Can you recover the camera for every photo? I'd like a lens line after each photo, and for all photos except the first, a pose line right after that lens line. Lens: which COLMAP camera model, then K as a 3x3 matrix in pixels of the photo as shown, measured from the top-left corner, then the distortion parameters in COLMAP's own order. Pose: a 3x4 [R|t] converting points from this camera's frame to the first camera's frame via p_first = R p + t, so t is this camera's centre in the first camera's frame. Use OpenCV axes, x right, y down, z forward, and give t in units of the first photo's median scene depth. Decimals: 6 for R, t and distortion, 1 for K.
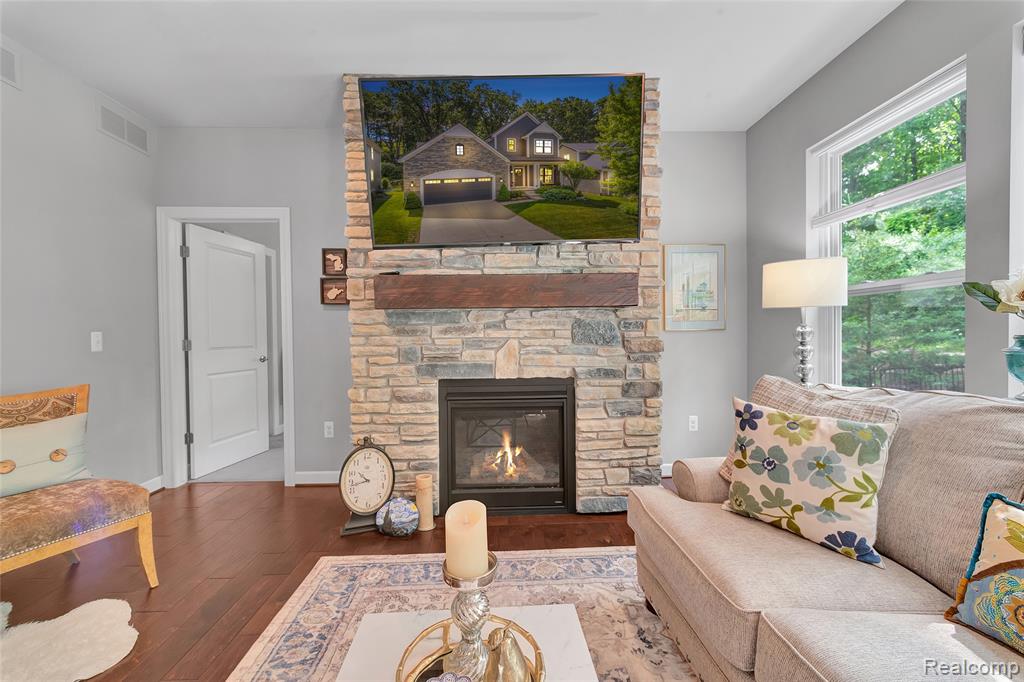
lens RADIAL K [[398.8, 0, 520.0], [0, 398.8, 339.2], [0, 0, 1]] dist [0.011699, -0.000512]
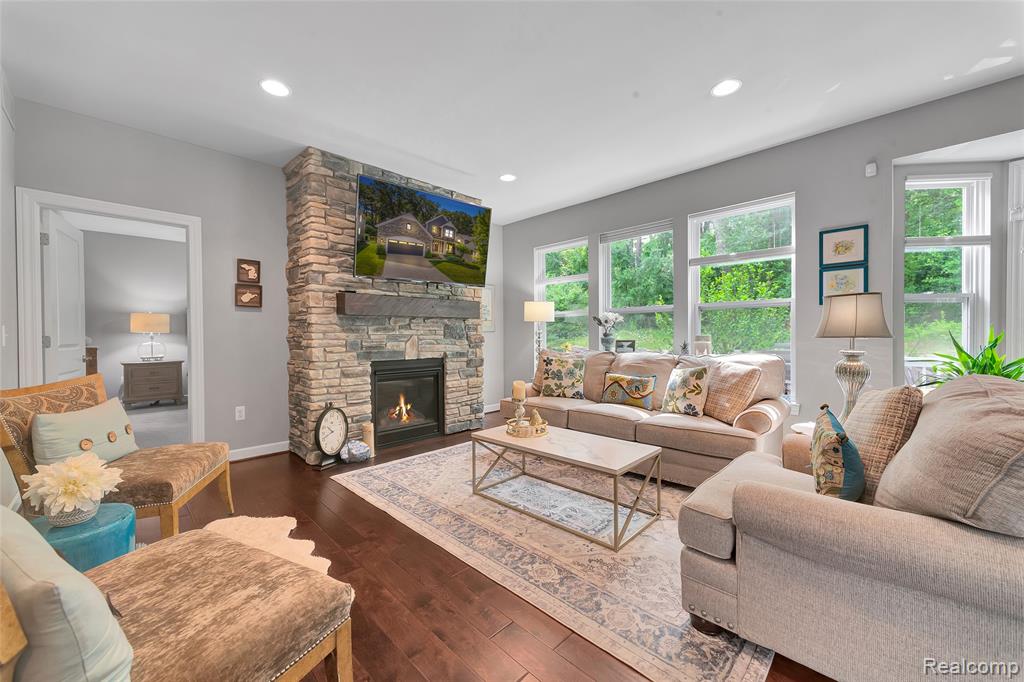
lens RADIAL K [[398.8, 0, 509.1], [0, 398.8, 337.3], [0, 0, 1]] dist [0.011699, -0.000512]
pose [[0.736902, 0.001166, 0.675998, -0.857425], [0.008334, 0.999907, -0.010809, 0.029180], [-0.675948, 0.013599, 0.736824, -0.493622]]
